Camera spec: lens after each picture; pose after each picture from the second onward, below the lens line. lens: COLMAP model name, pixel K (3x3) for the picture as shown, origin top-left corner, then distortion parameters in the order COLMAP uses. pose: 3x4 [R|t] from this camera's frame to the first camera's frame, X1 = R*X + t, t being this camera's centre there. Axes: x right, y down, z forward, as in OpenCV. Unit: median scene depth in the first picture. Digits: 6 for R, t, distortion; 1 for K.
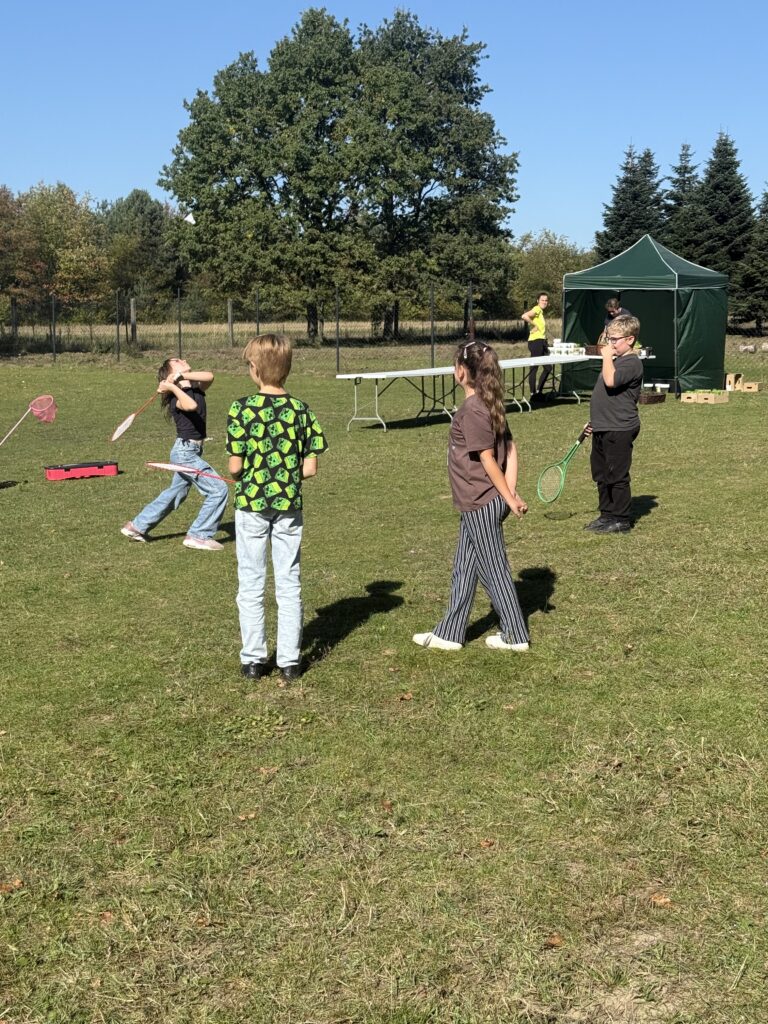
lens RADIAL K [[1435.8, 0, 383.9], [0, 1435.8, 511.9], [0, 0, 1]] dist [-0.008227, 0.000000]
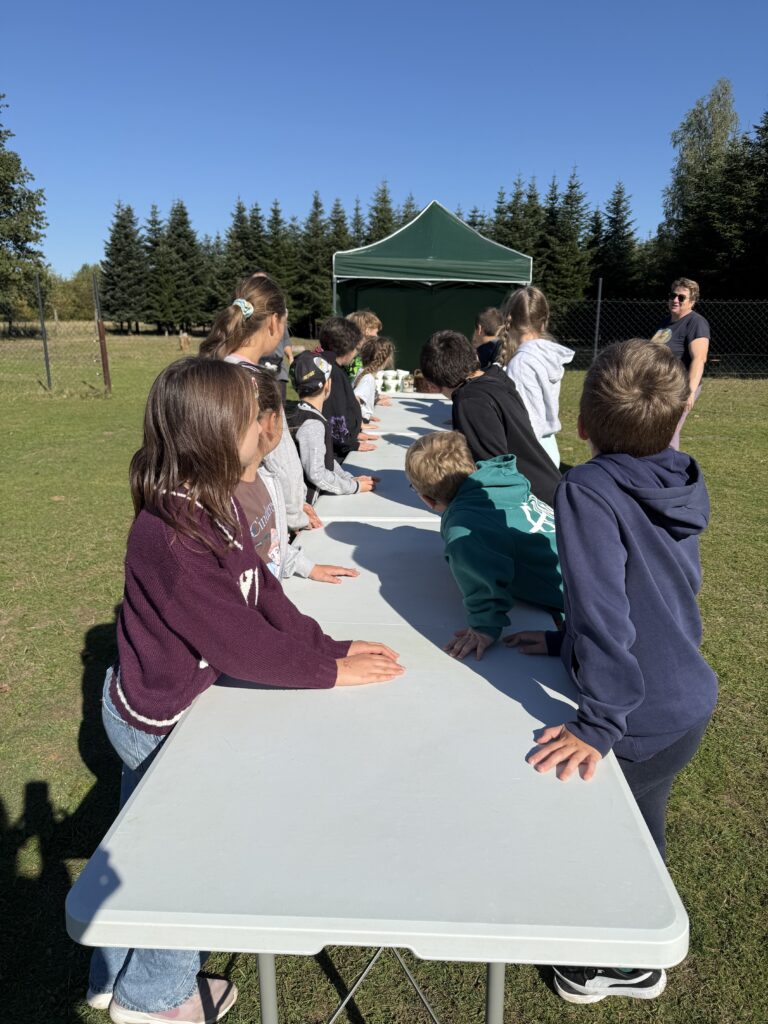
lens RADIAL K [[716.0, 0, 384.0], [0, 716.0, 513.3], [0, 0, 1]] dist [-0.000774, 0.002382]
pose [[0.849788, -0.112608, 0.514956, -0.008582], [0.047842, 0.989360, 0.137398, -0.029423], [-0.524948, -0.092123, 0.846134, 0.220405]]
